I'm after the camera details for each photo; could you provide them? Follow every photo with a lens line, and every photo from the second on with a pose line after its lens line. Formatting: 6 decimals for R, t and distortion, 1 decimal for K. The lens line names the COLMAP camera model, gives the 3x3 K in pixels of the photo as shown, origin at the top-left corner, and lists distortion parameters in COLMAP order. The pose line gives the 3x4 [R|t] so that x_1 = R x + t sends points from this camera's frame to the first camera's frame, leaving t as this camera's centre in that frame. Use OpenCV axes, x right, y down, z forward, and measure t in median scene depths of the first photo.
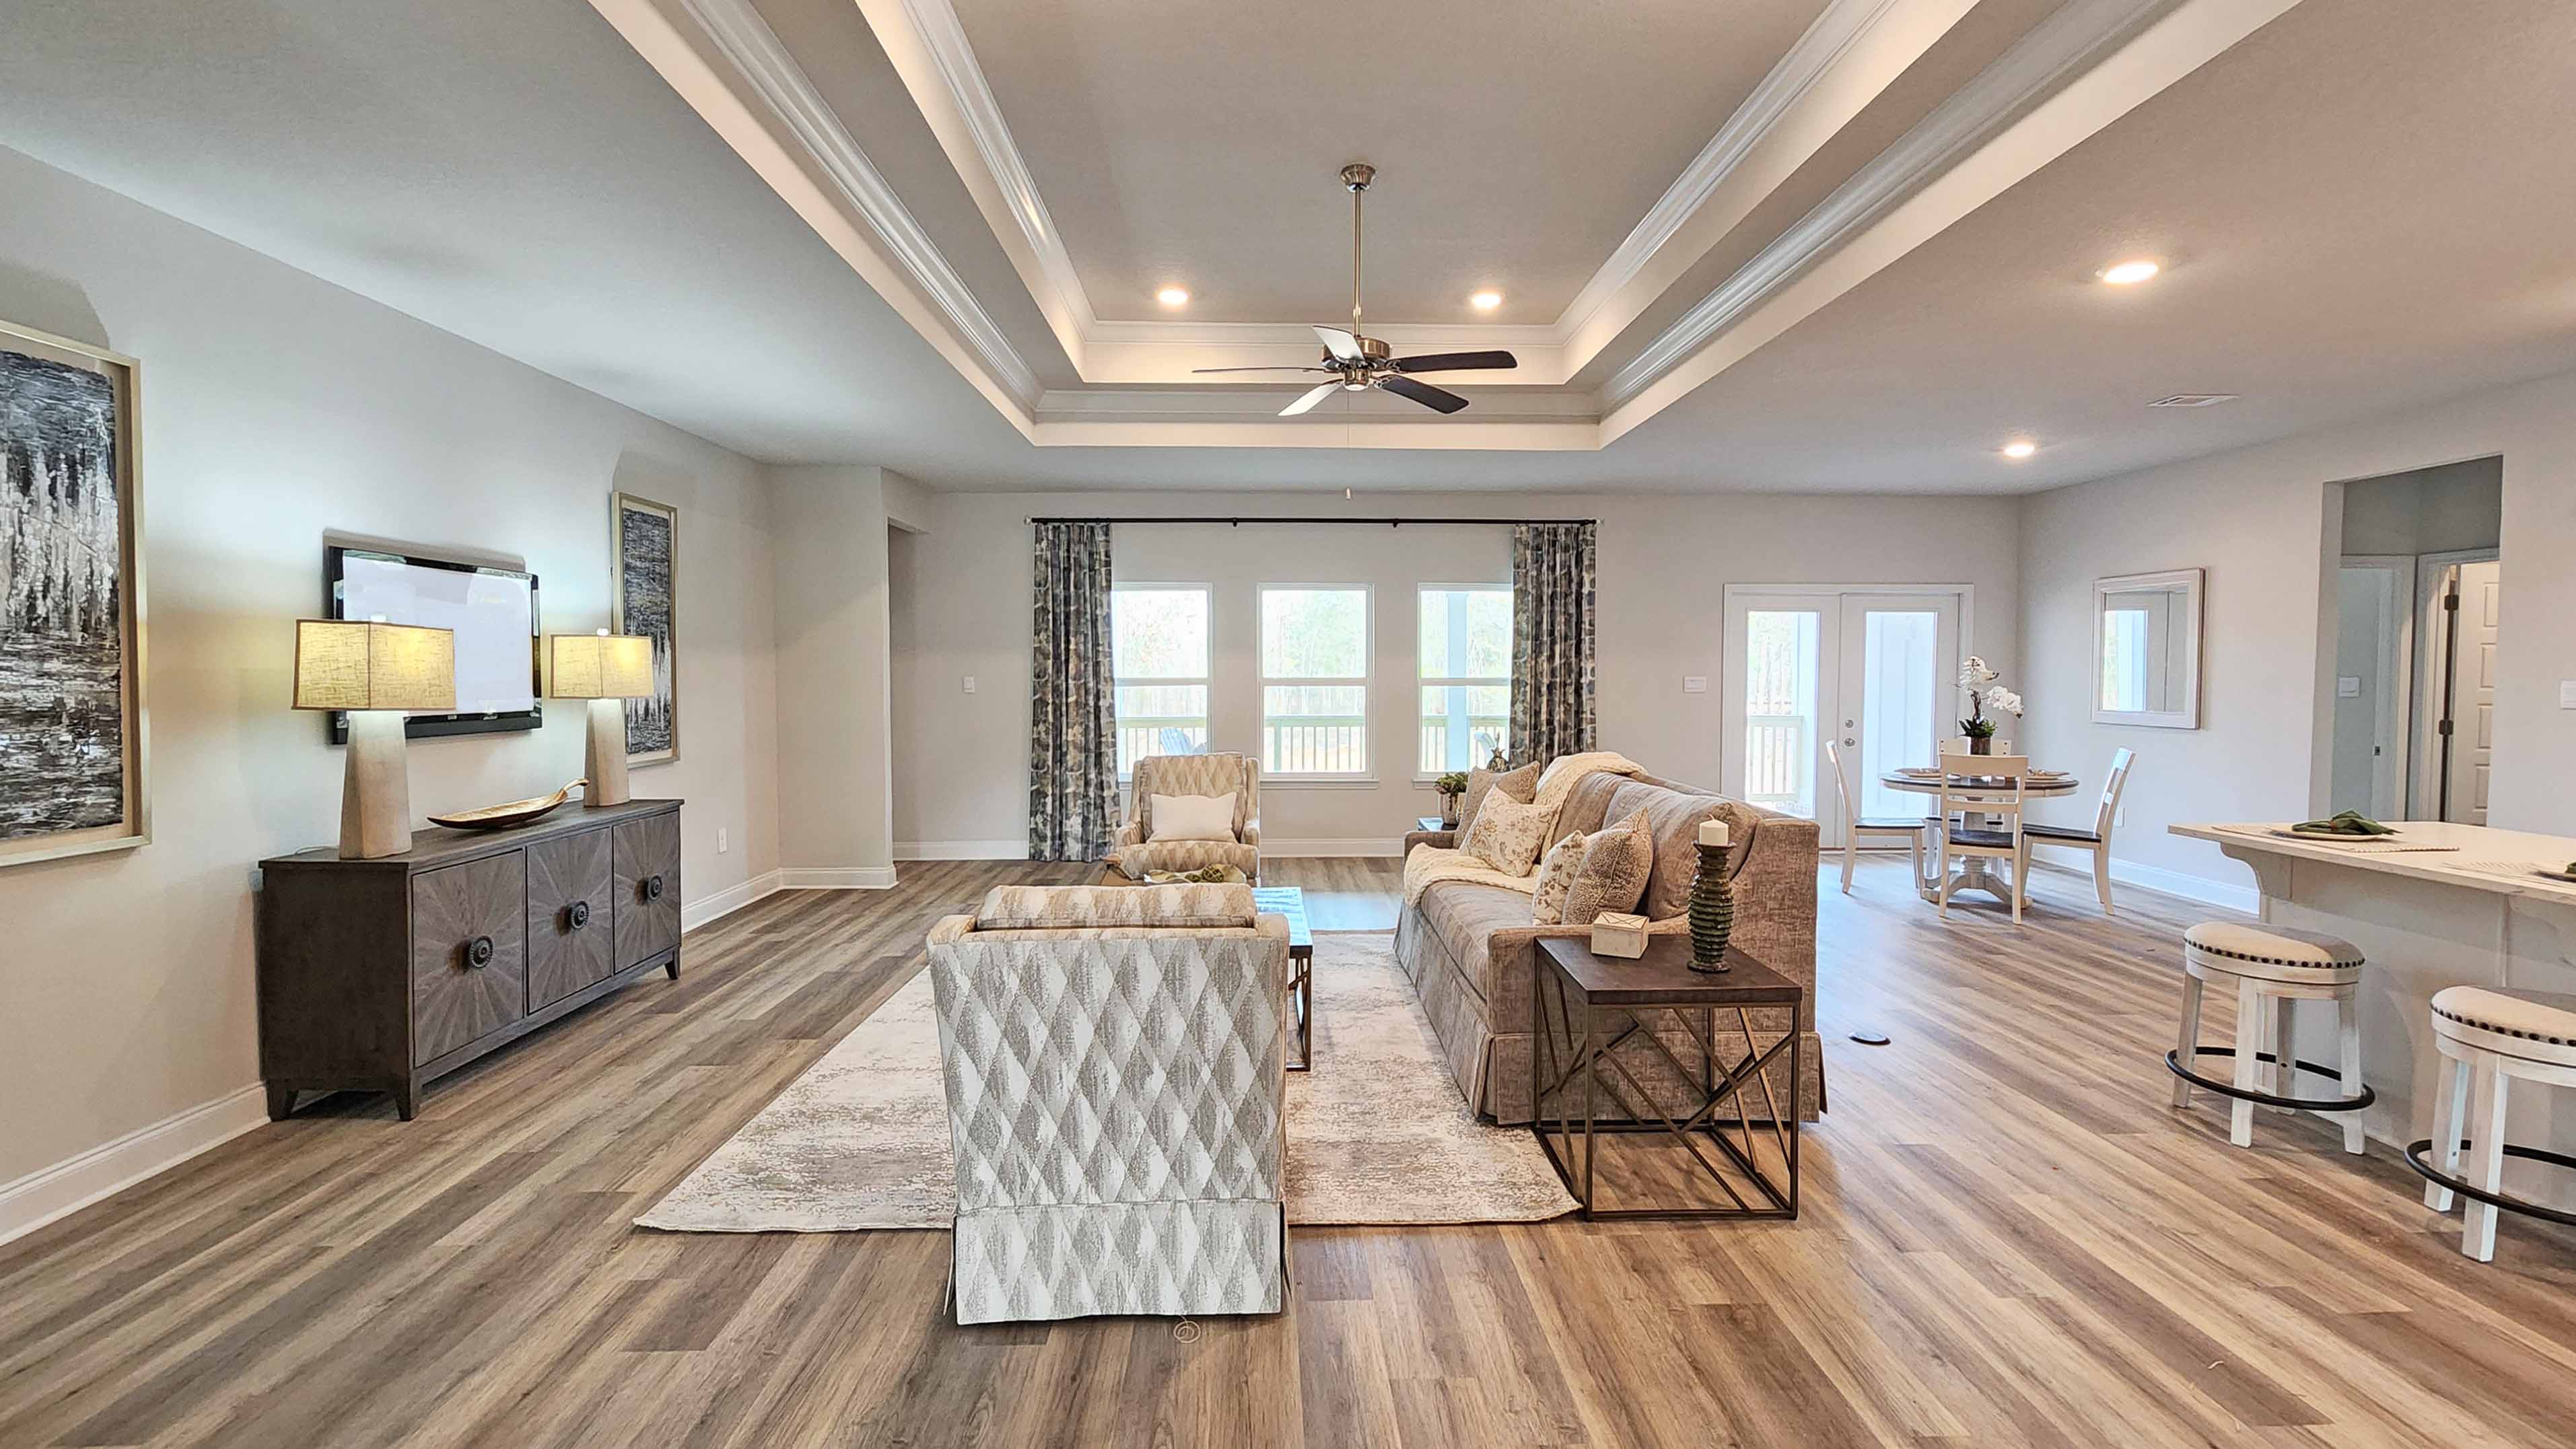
lens RADIAL K [[1106.4, 0, 1280.4], [0, 1106.4, 714.9], [0, 0, 1]] dist [0.002599, 0.000126]
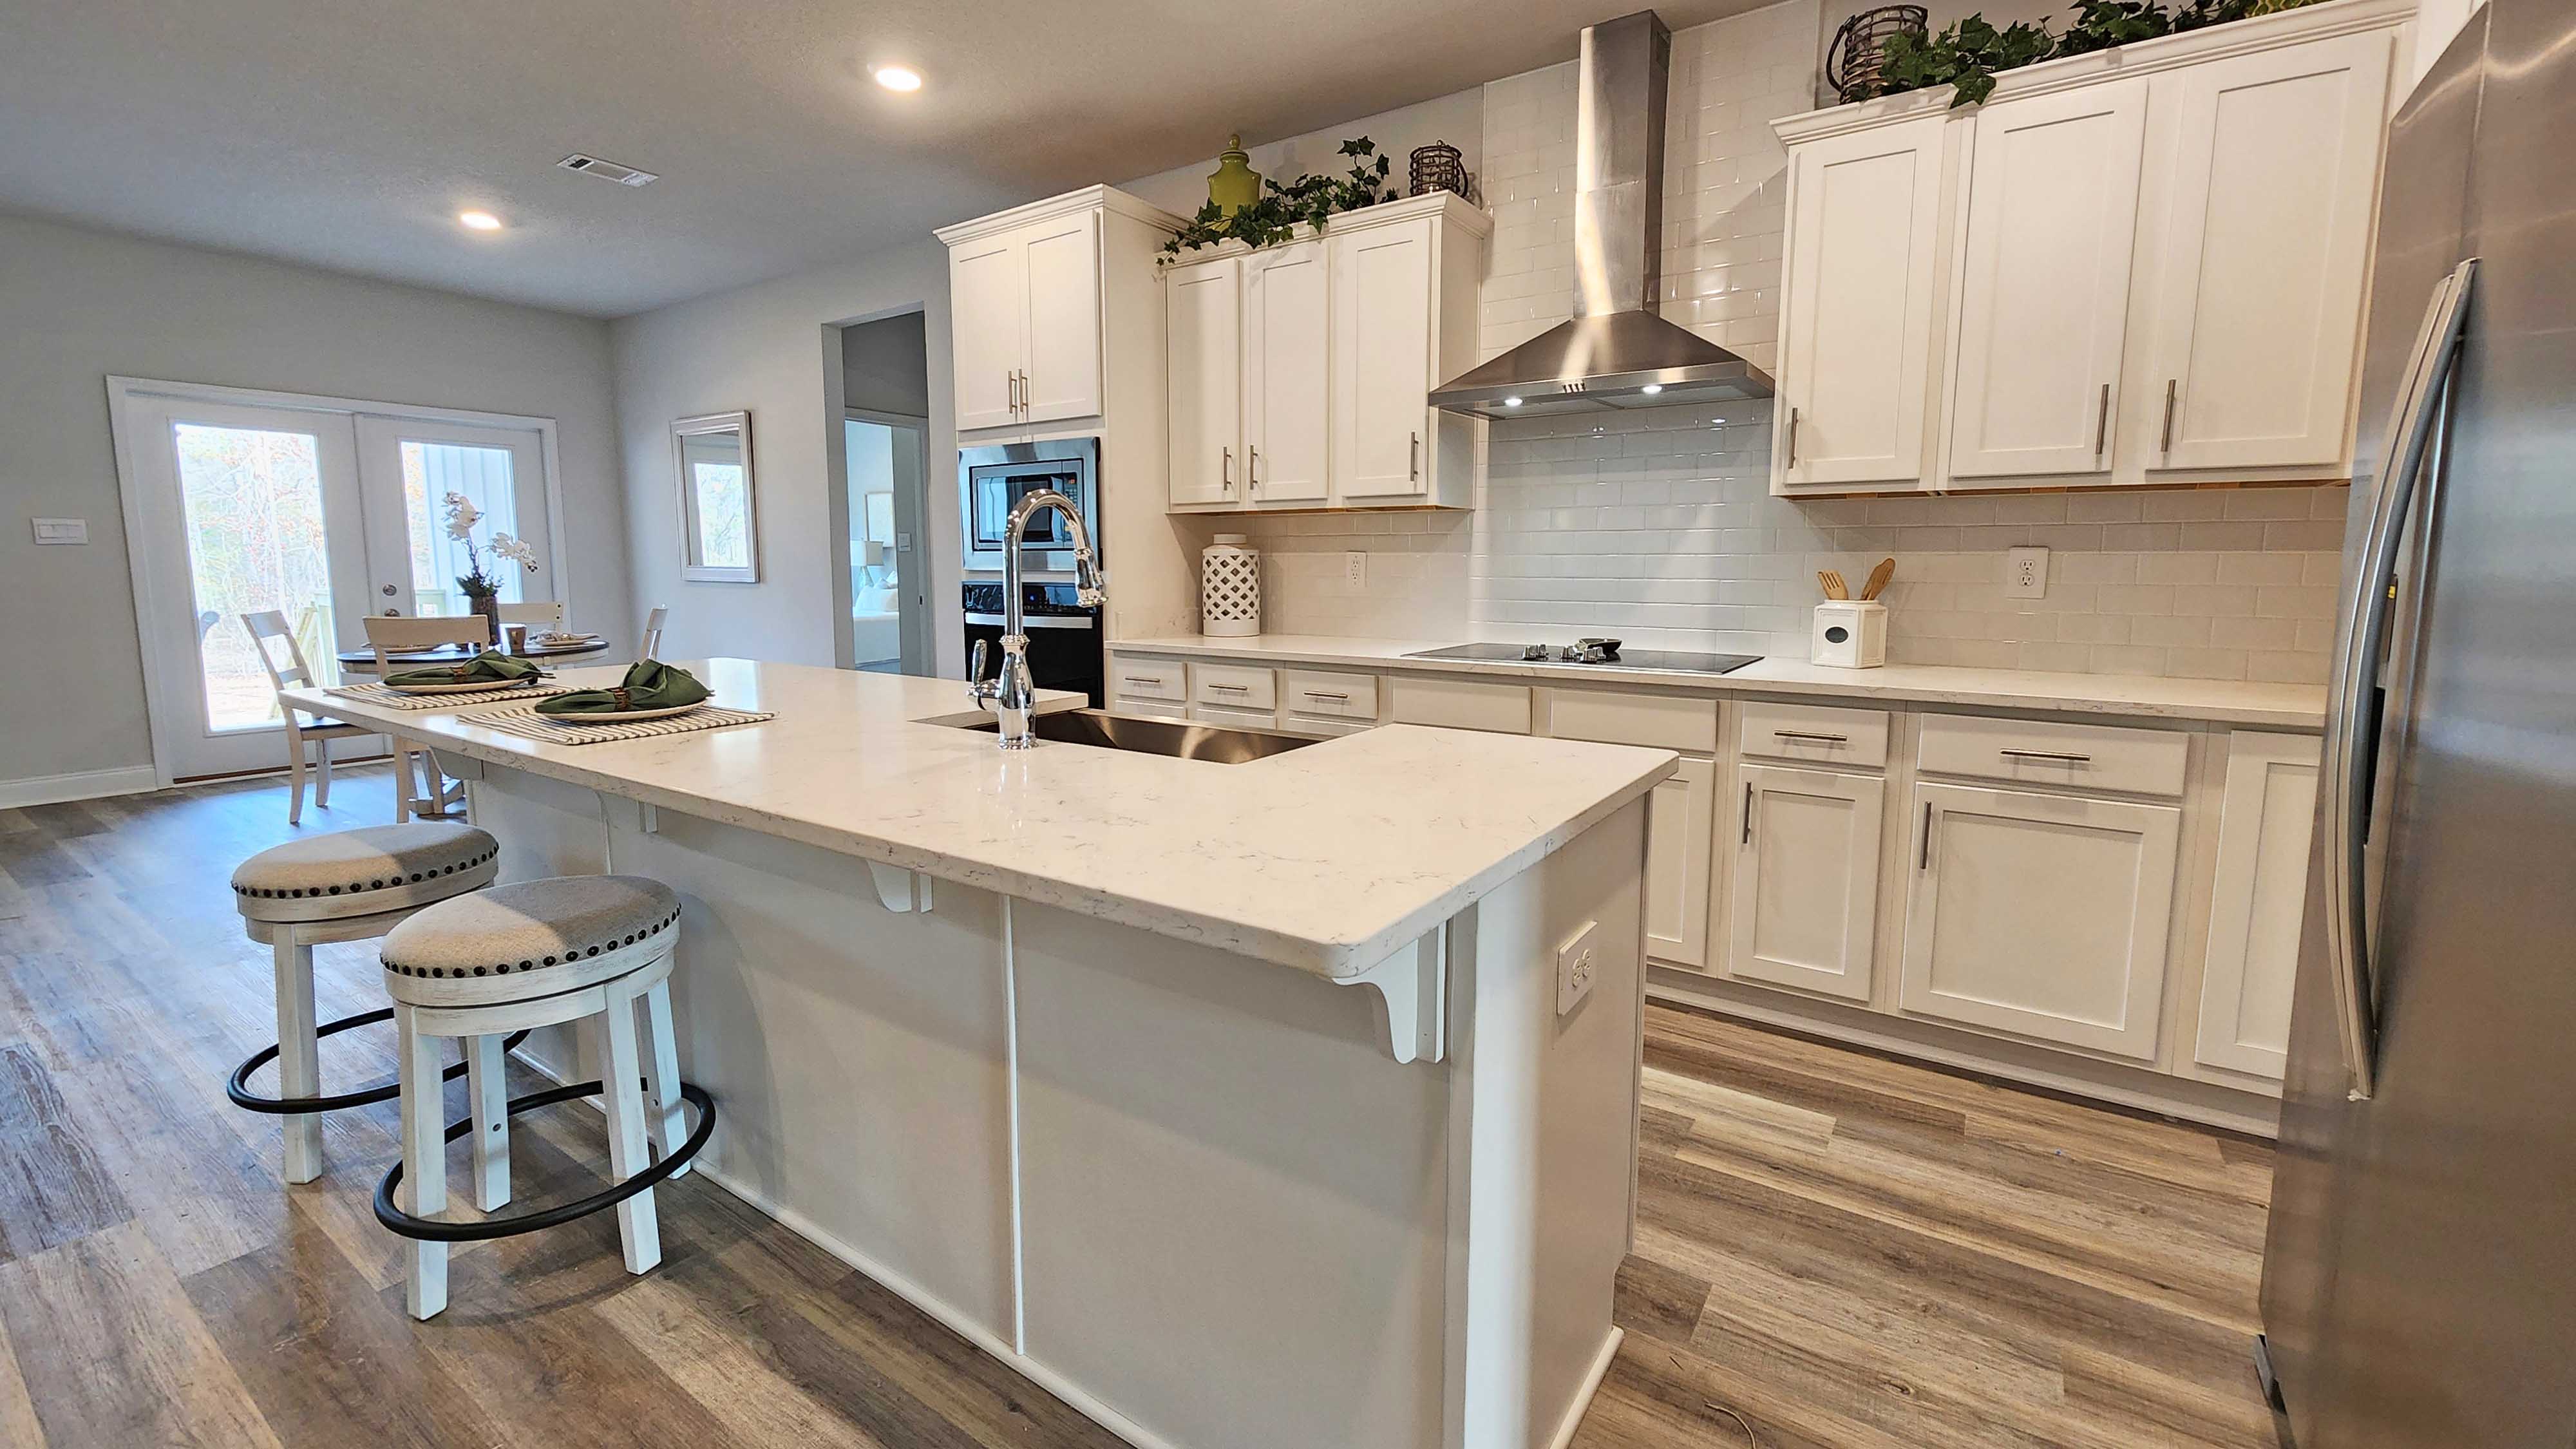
lens RADIAL K [[1062.1, 0, 1307.6], [0, 1062.1, 692.2], [0, 0, 1]] dist [0.004140, -0.002716]
pose [[0.580954, -0.092921, 0.808615, 0.294637], [0.027181, 0.995123, 0.094825, 0.026094], [-0.813483, -0.033110, 0.580646, 0.073327]]
